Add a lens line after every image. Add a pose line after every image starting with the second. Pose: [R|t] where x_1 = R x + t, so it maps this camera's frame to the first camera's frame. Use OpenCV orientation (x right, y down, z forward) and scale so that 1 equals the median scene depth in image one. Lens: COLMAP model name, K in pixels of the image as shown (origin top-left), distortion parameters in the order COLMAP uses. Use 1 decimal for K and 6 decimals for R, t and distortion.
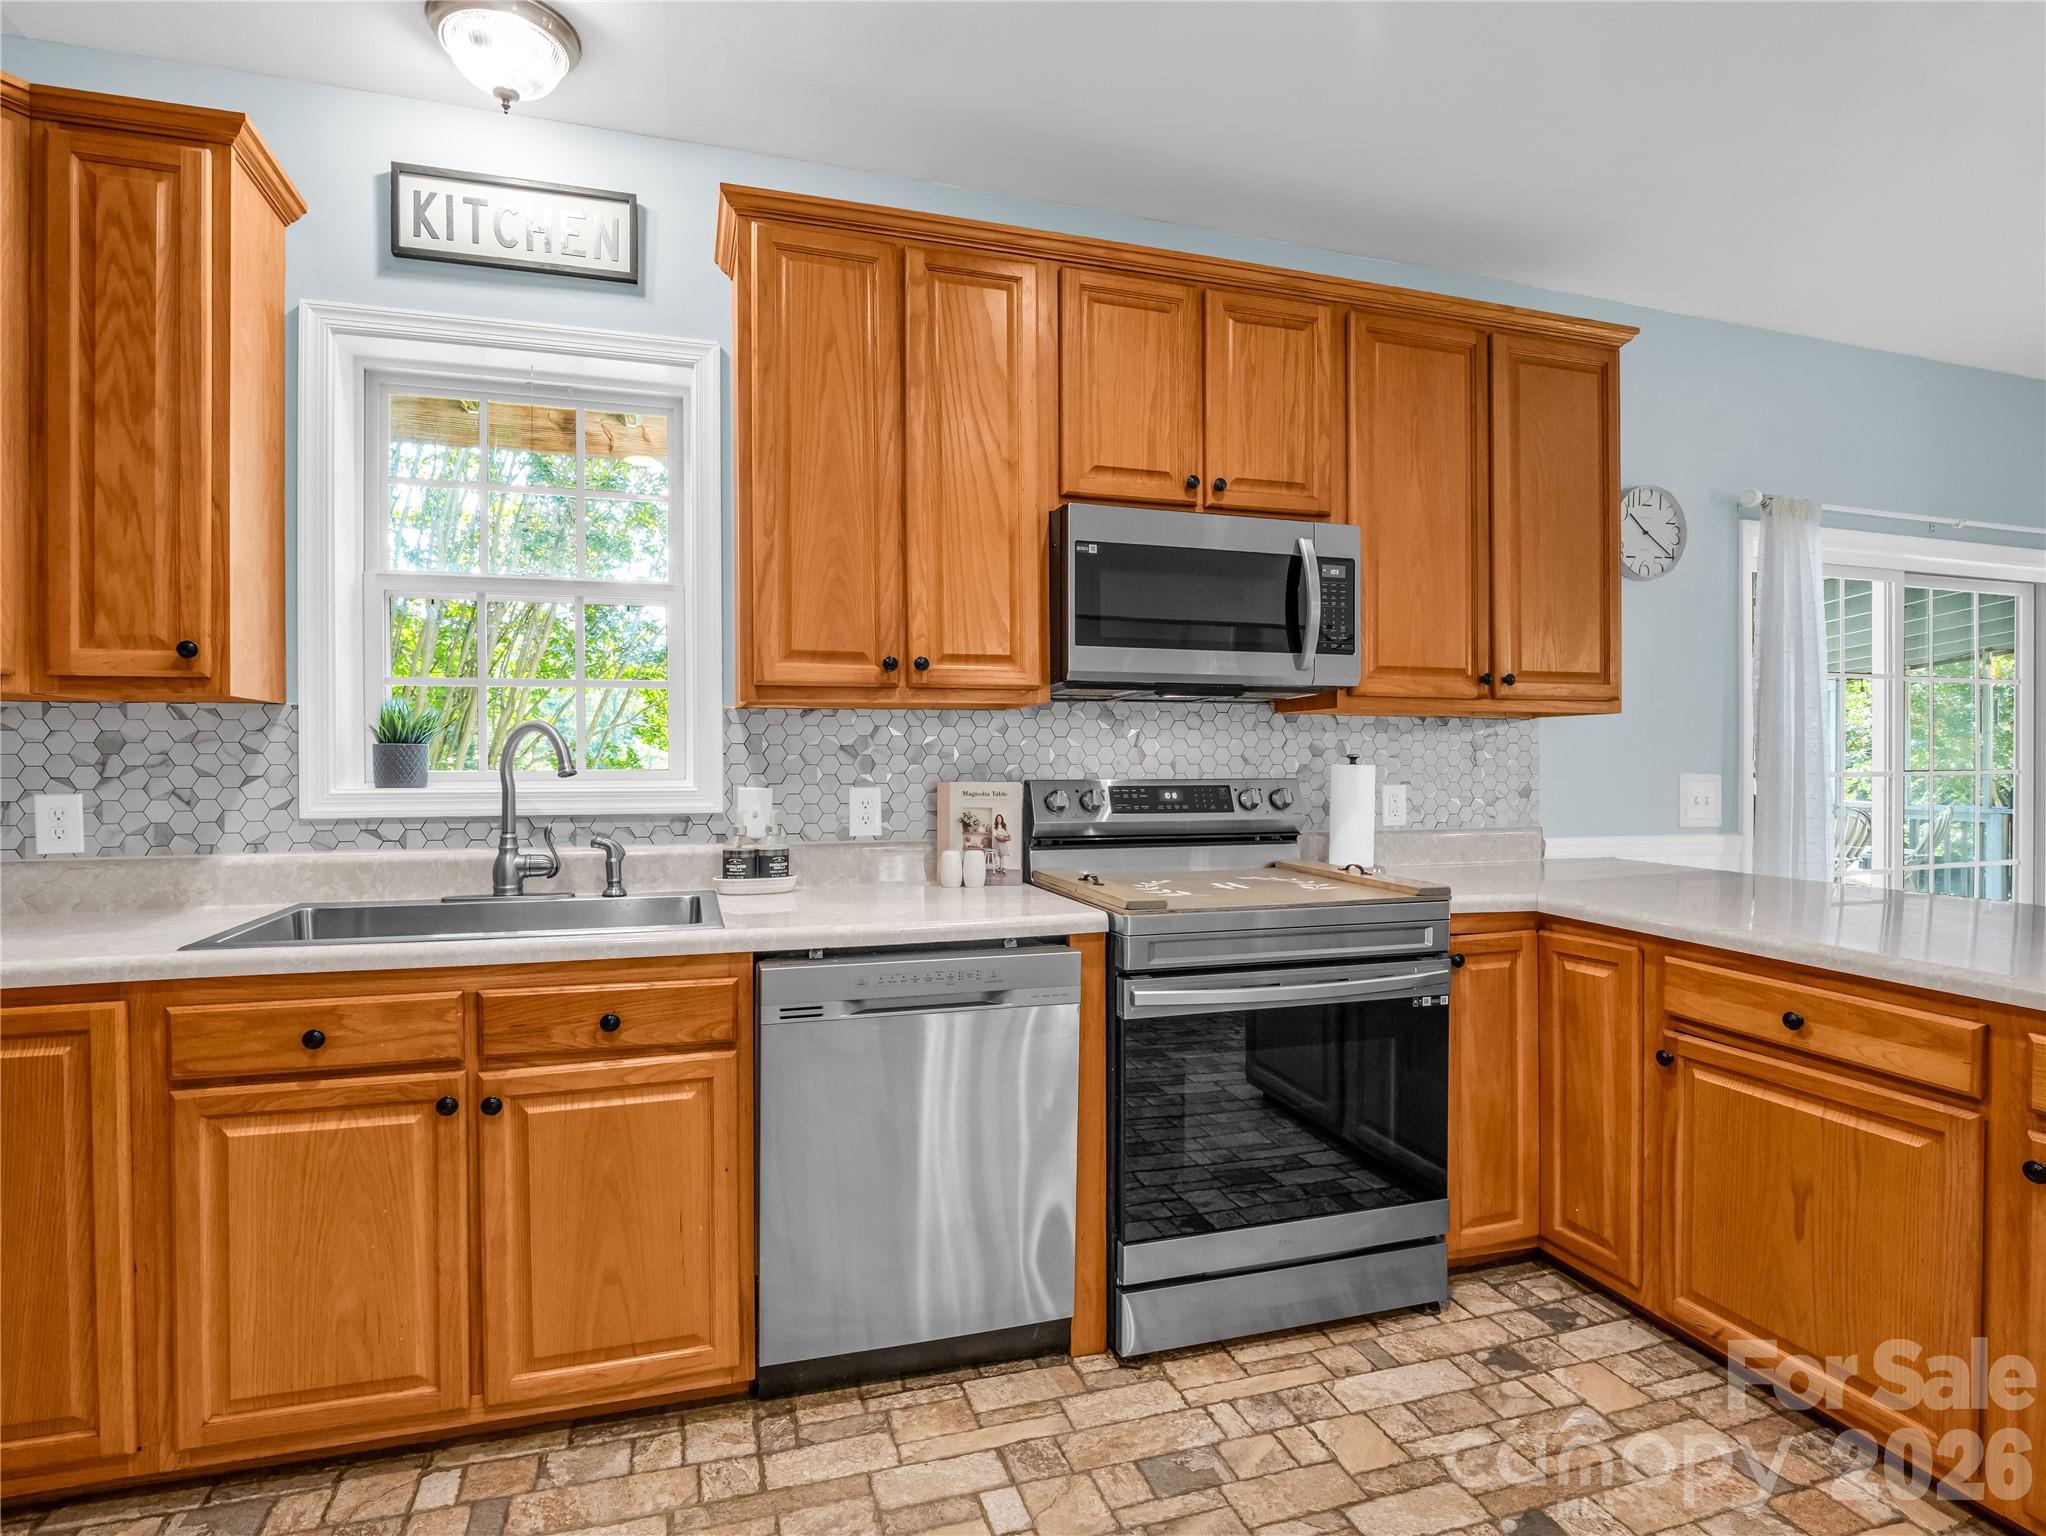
lens RADIAL K [[1018.2, 0, 1019.5], [0, 1018.2, 765.8], [0, 0, 1]] dist [-0.008520, -0.004764]
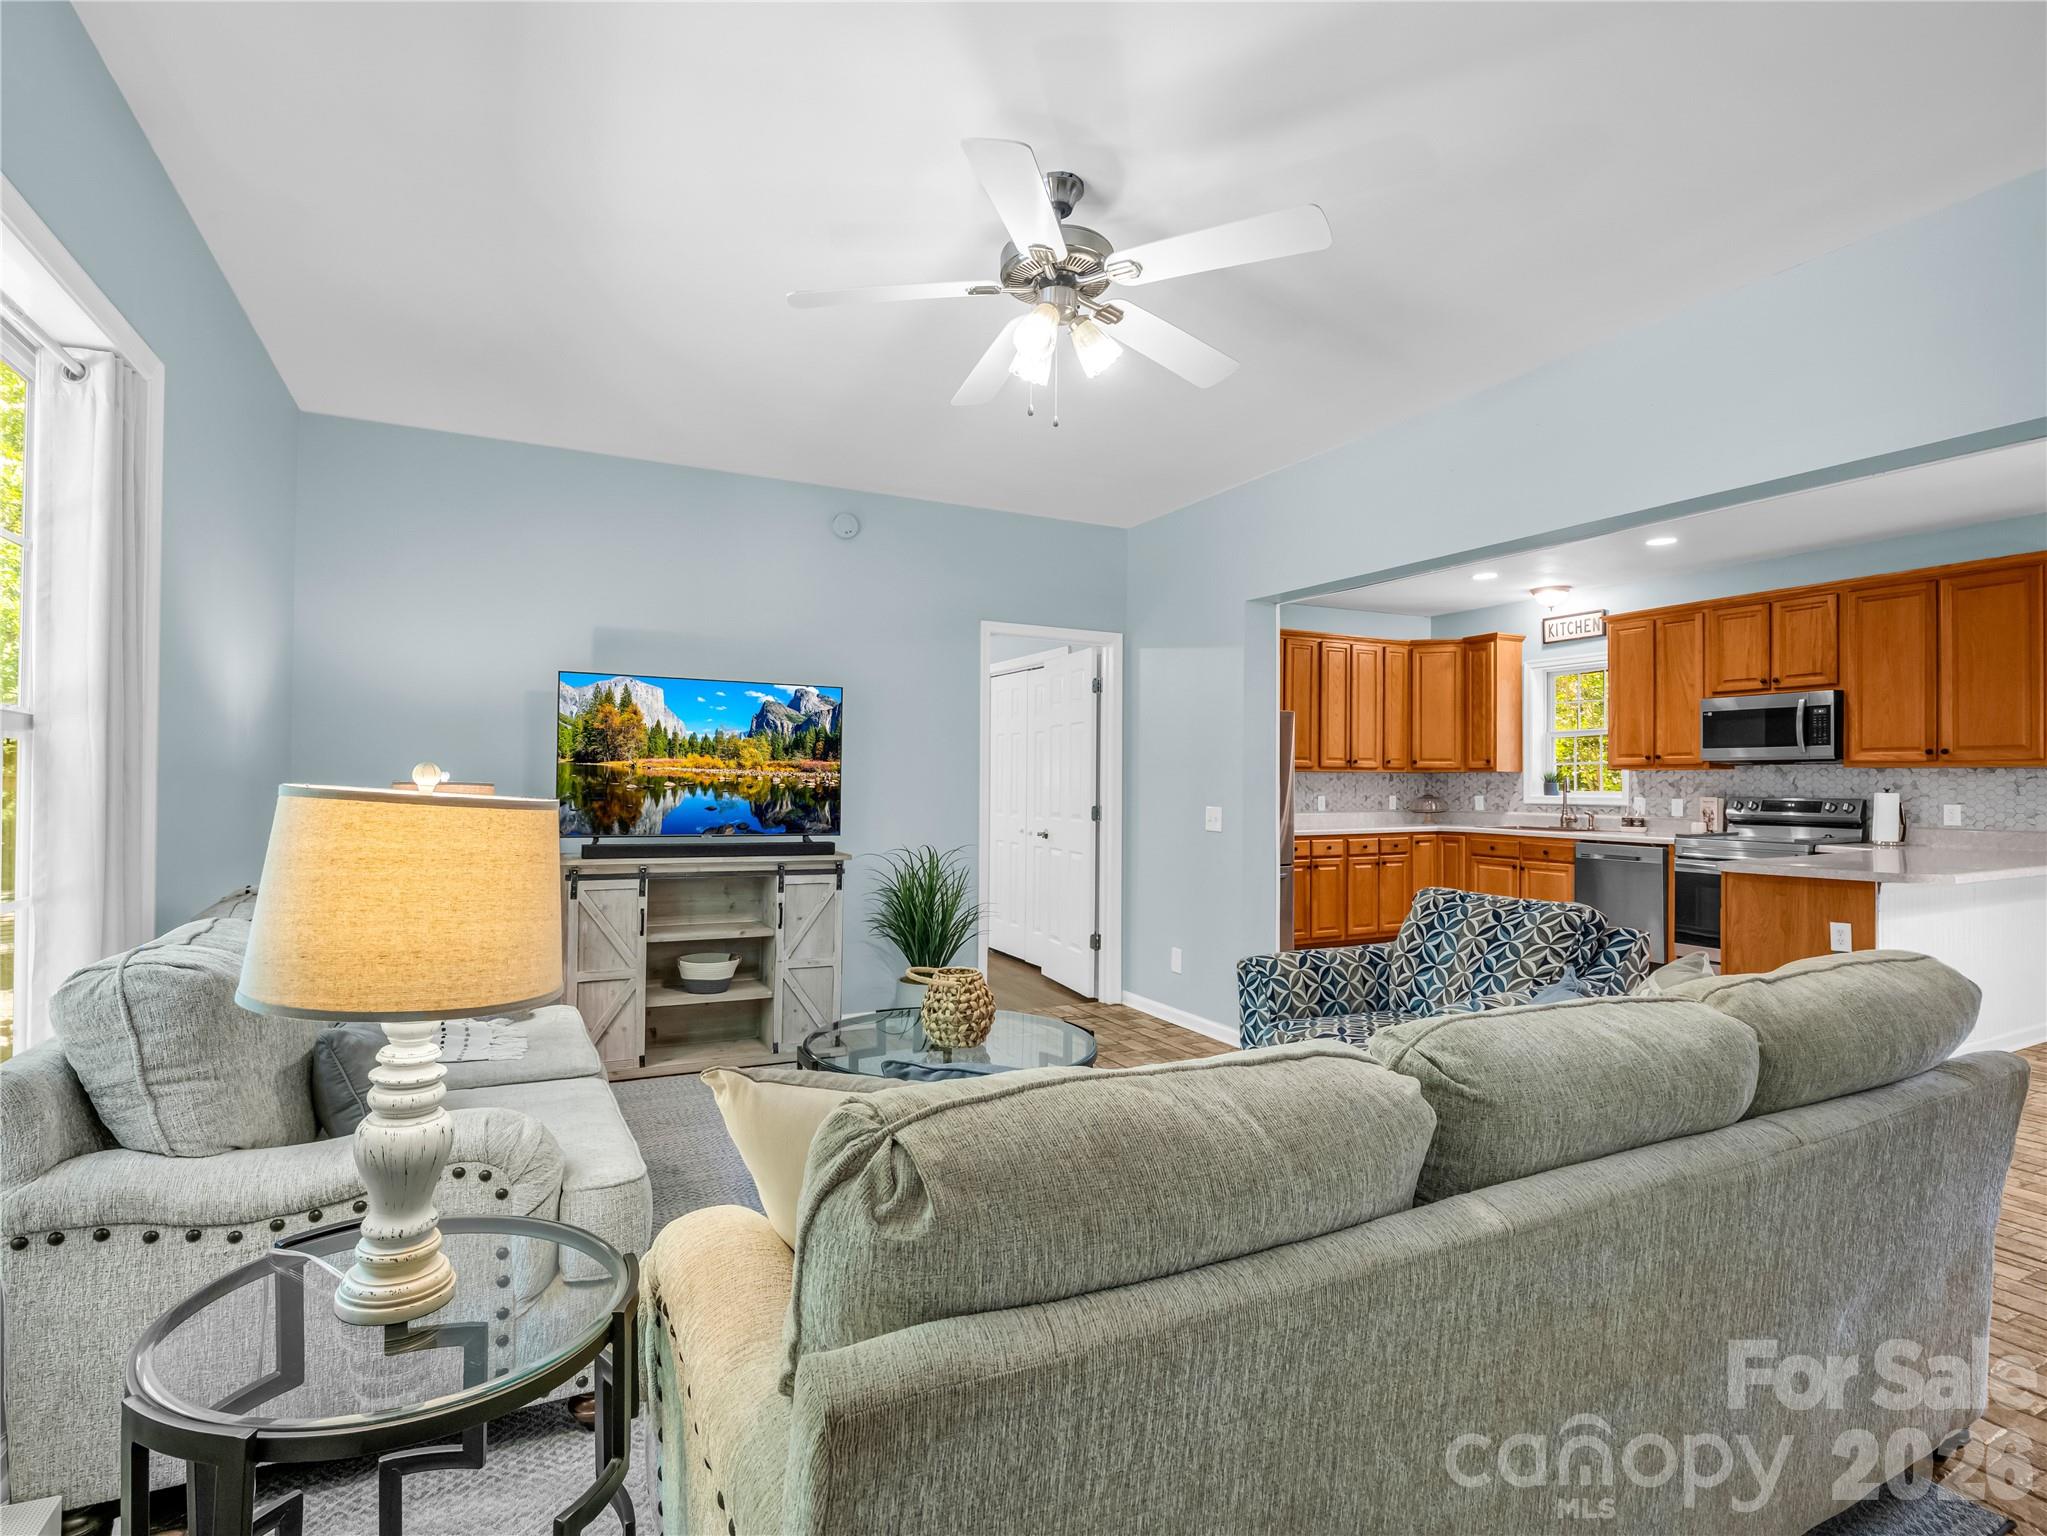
lens RADIAL K [[1018.7, 0, 1004.9], [0, 1018.7, 771.4], [0, 0, 1]] dist [-0.008520, -0.004764]
pose [[0.131226, -0.009799, -0.991304, 2.426699], [-0.015517, 0.999808, -0.011938, 0.008709], [0.991231, 0.016949, 0.131048, -1.217805]]
